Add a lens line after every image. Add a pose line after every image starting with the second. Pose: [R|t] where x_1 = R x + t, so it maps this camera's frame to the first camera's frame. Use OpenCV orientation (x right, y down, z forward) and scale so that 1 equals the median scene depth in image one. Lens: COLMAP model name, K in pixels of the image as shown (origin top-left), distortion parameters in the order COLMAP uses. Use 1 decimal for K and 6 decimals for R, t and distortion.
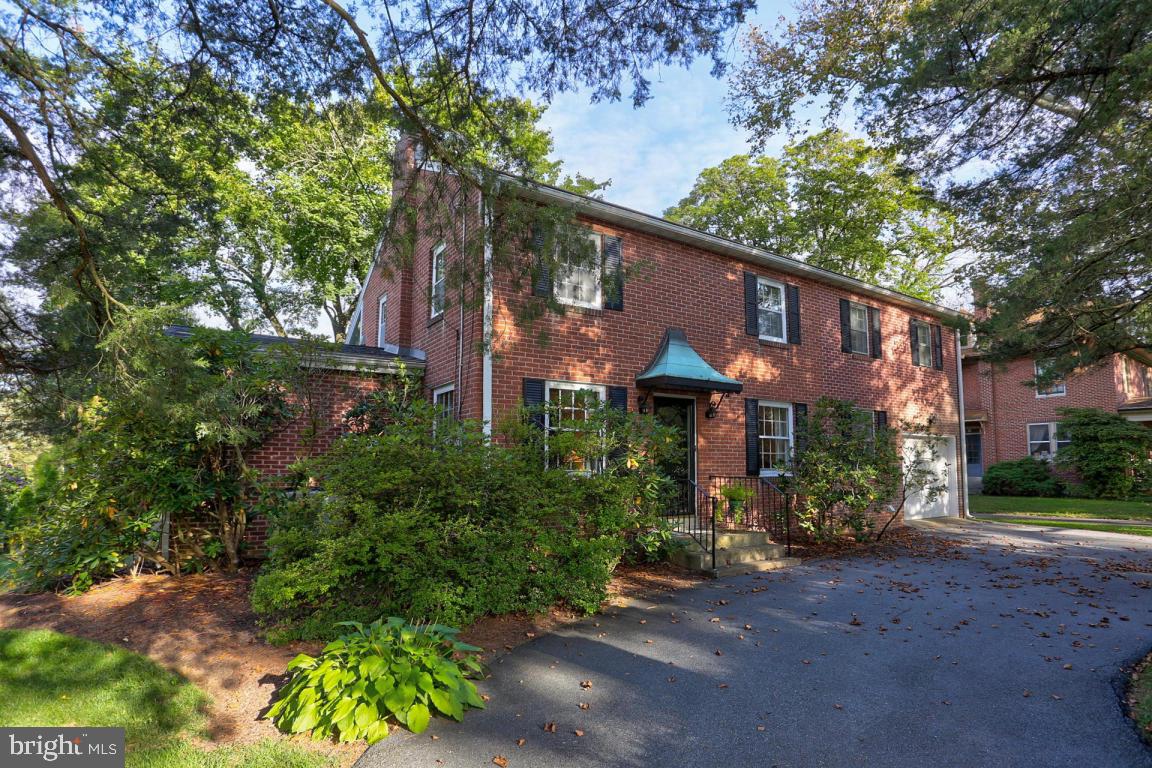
lens RADIAL K [[658.5, 0, 607.0], [0, 658.5, 359.3], [0, 0, 1]] dist [-0.073138, 0.028043]
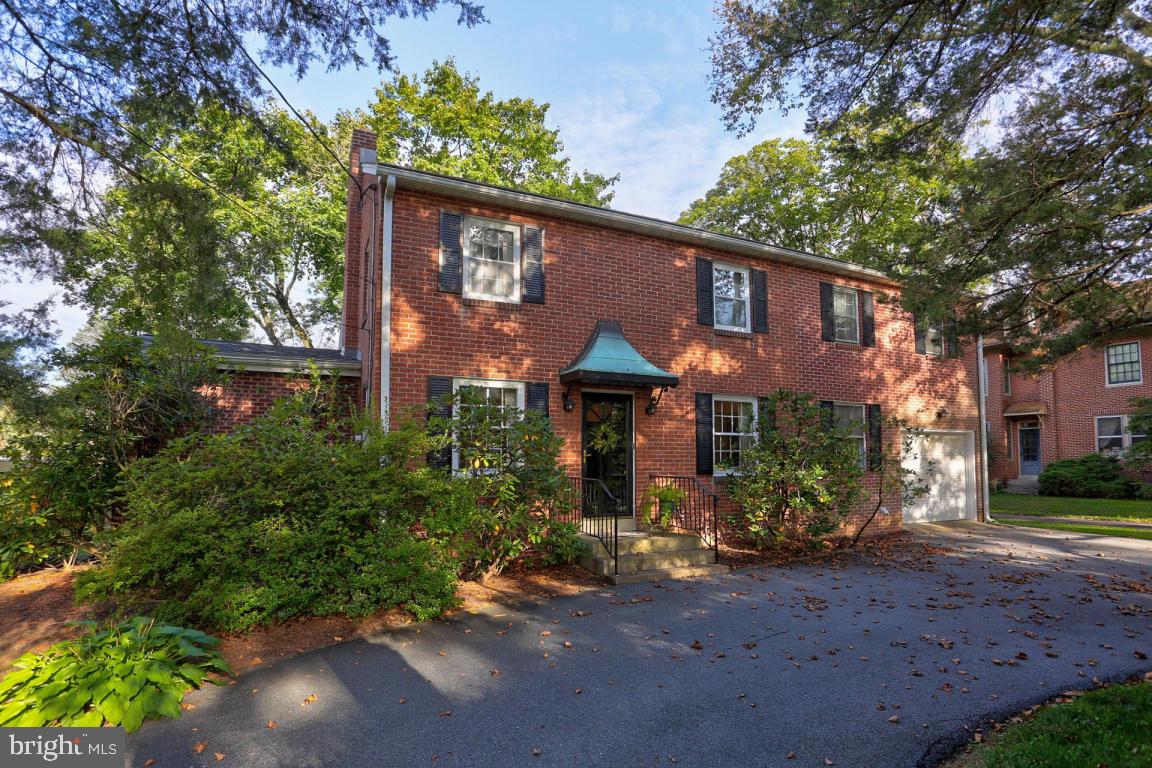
lens RADIAL K [[640.1, 0, 576.0], [0, 640.1, 384.0], [0, 0, 1]] dist [-0.058709, 0.000712]
pose [[0.985784, -0.020319, -0.166785, 0.205564], [0.026613, 0.999012, 0.035587, 0.010249], [0.165897, -0.039520, 0.985351, 0.077874]]
